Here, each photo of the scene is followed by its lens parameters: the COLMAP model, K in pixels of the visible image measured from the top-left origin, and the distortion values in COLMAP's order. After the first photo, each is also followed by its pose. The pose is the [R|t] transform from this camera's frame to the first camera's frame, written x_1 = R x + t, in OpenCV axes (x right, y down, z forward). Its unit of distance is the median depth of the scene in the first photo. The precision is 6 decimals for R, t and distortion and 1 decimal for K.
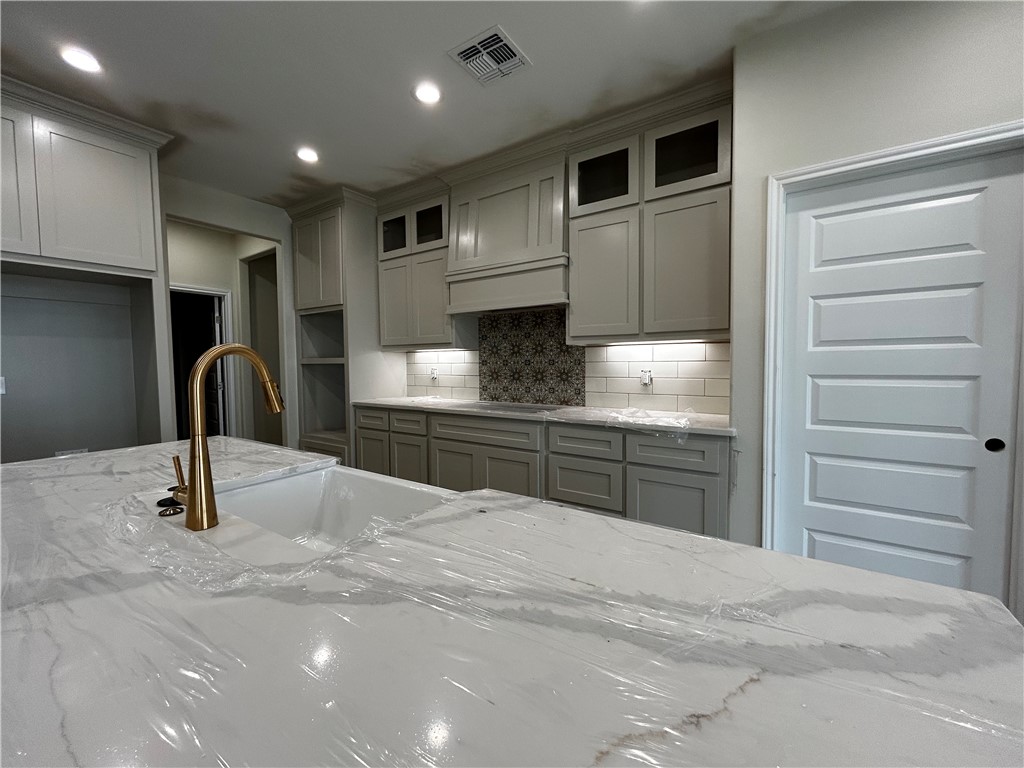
lens RADIAL K [[418.3, 0, 509.0], [0, 418.3, 384.3], [0, 0, 1]] dist [0.001057, 0.001024]
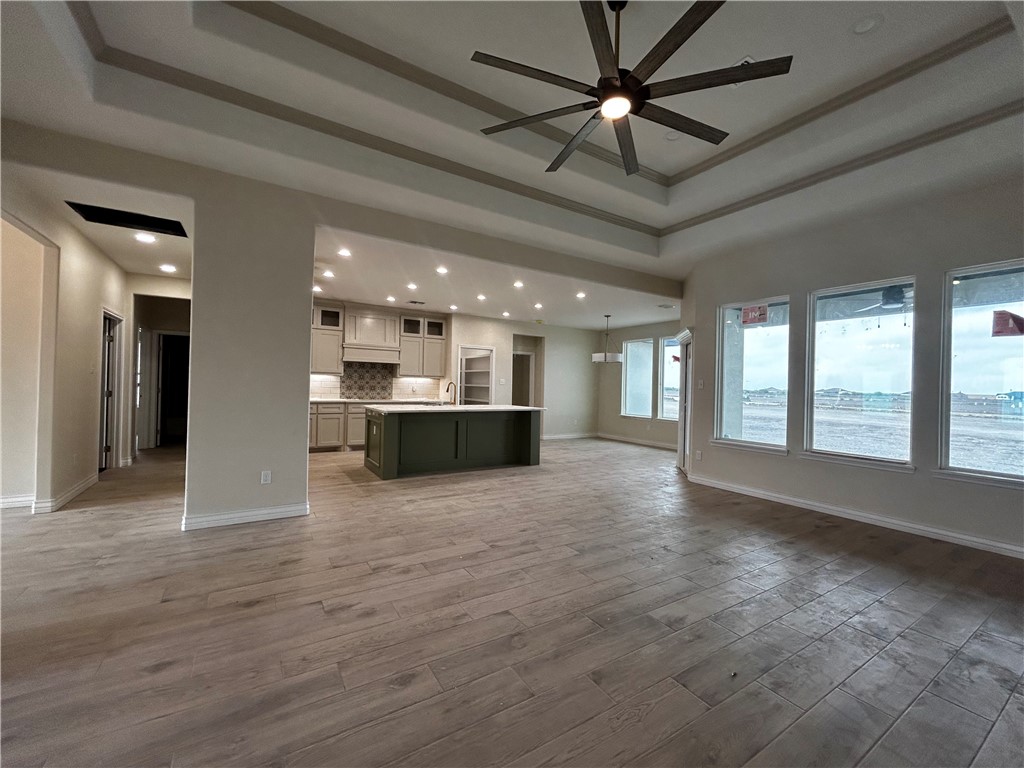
lens RADIAL K [[418.3, 0, 512.7], [0, 418.3, 381.9], [0, 0, 1]] dist [0.001057, 0.001024]
pose [[0.397804, 0.025083, 0.917127, -2.382869], [0.020303, 0.999141, -0.036133, 0.063554], [-0.917246, 0.032995, 0.396953, -0.964956]]
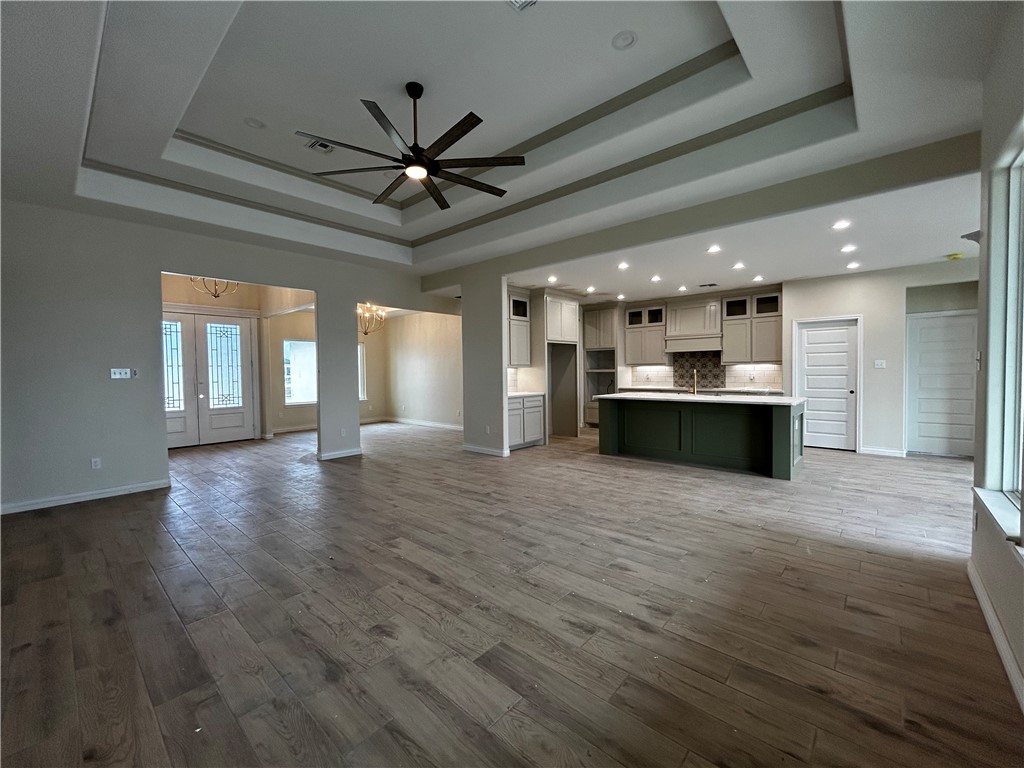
lens RADIAL K [[418.3, 0, 509.8], [0, 418.3, 385.0], [0, 0, 1]] dist [0.001057, 0.001024]
pose [[0.991141, -0.000237, -0.132814, -0.945218], [-0.001763, 0.999887, -0.014938, 0.088734], [0.132802, 0.015040, 0.991028, -2.074298]]
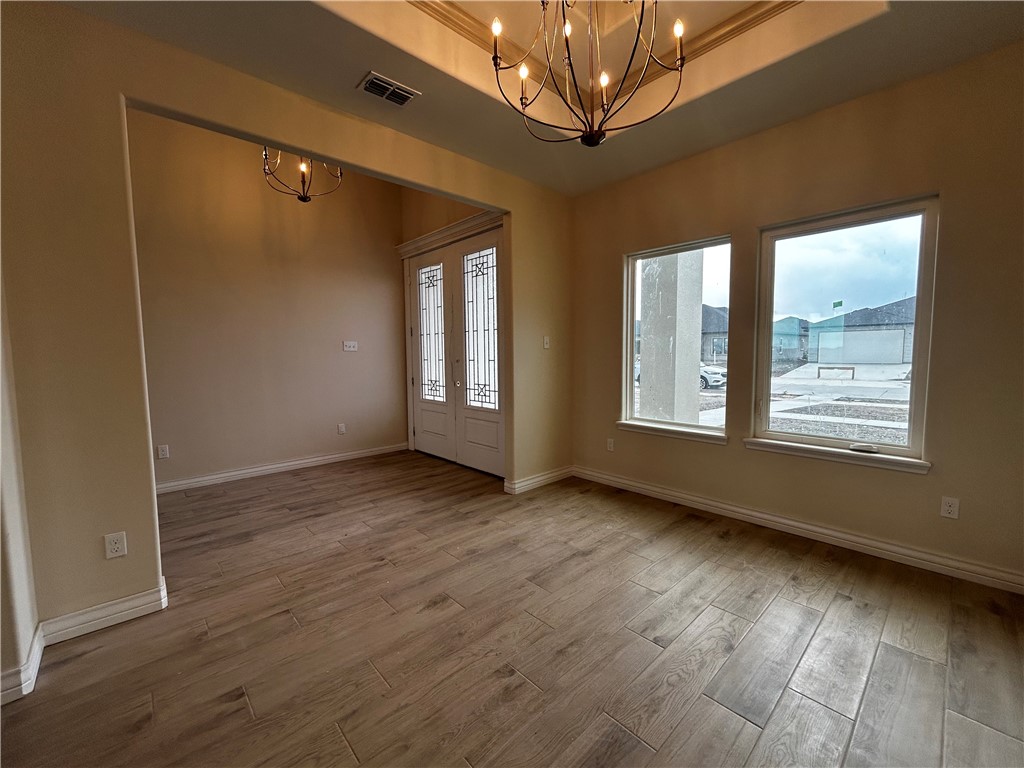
lens RADIAL K [[418.3, 0, 511.2], [0, 418.3, 383.0], [0, 0, 1]] dist [0.001057, 0.001024]
pose [[-0.217366, 0.085463, -0.972342, -1.834258], [-0.035464, 0.994810, 0.095365, -0.048399], [0.975446, 0.055213, -0.213207, 1.150623]]
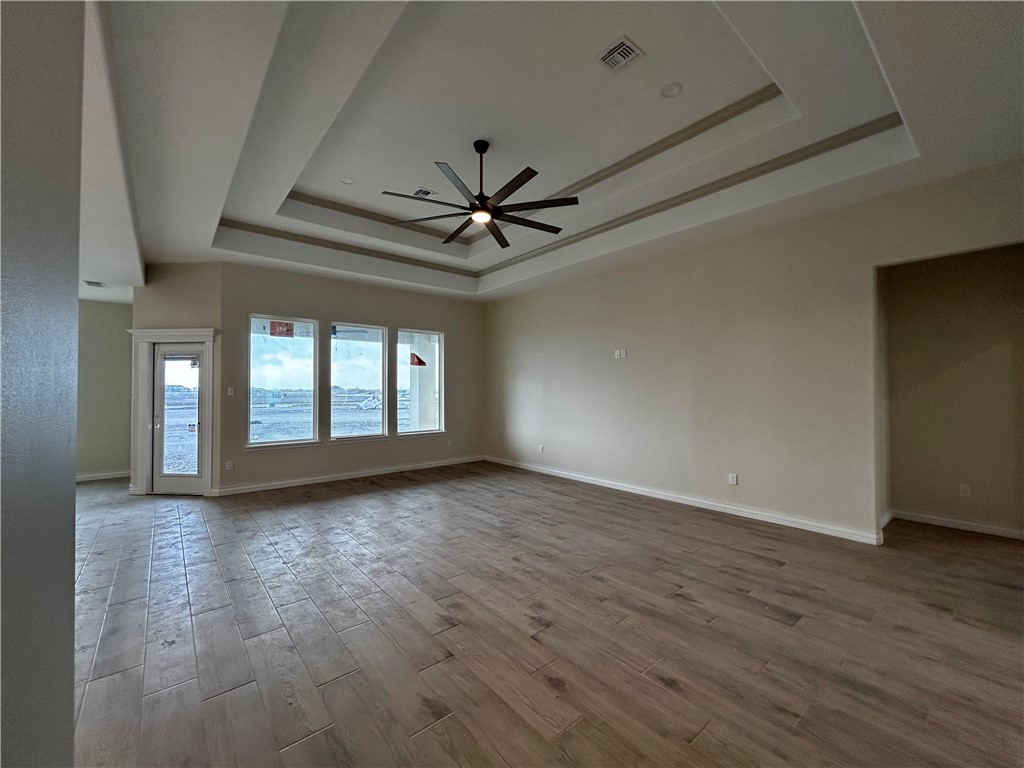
lens RADIAL K [[418.3, 0, 510.7], [0, 418.3, 383.1], [0, 0, 1]] dist [0.001057, 0.001024]
pose [[-0.963154, 0.014890, 0.268539, -1.905479], [0.024872, 0.999119, 0.033807, -0.058381], [-0.267799, 0.039240, -0.962675, 0.613635]]
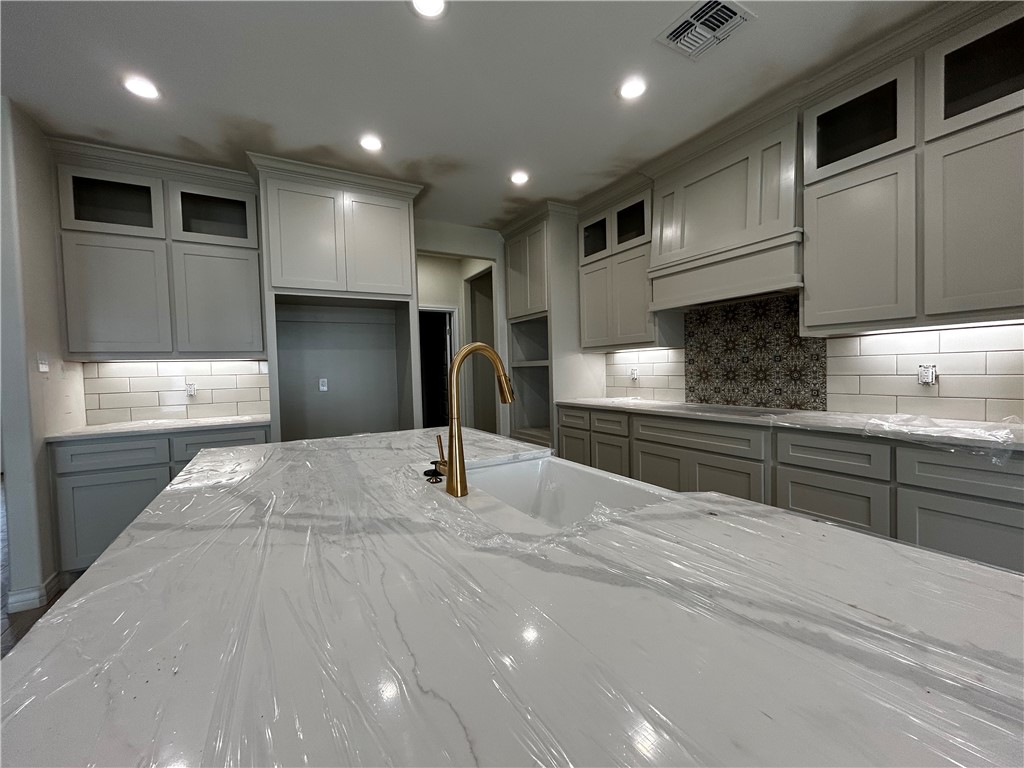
lens RADIAL K [[418.3, 0, 511.8], [0, 418.3, 384.4], [0, 0, 1]] dist [0.001057, 0.001024]
pose [[0.900827, -0.000816, -0.434177, -0.020362], [-0.002704, 0.999968, -0.007489, 0.009432], [0.434169, 0.007920, 0.900796, -0.006049]]
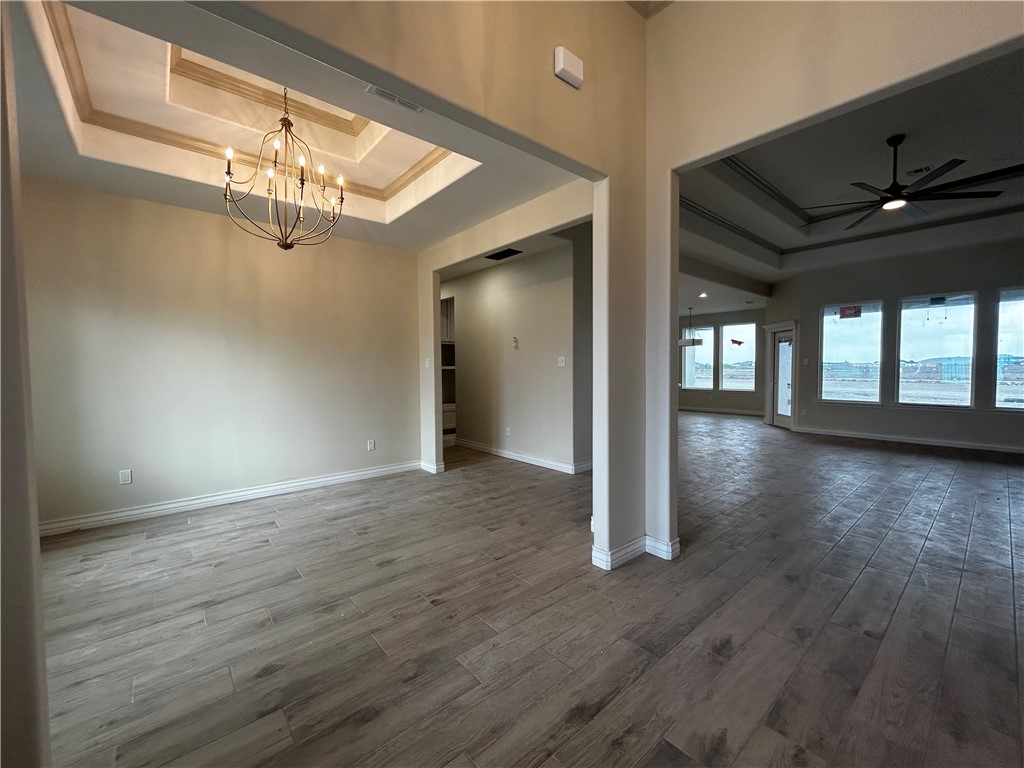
lens RADIAL K [[418.3, 0, 510.2], [0, 418.3, 383.8], [0, 0, 1]] dist [0.001057, 0.001024]
pose [[0.258158, -0.031351, 0.965594, -3.465312], [0.056323, 0.998262, 0.017353, 0.004366], [-0.964460, 0.049906, 0.259475, 0.271249]]
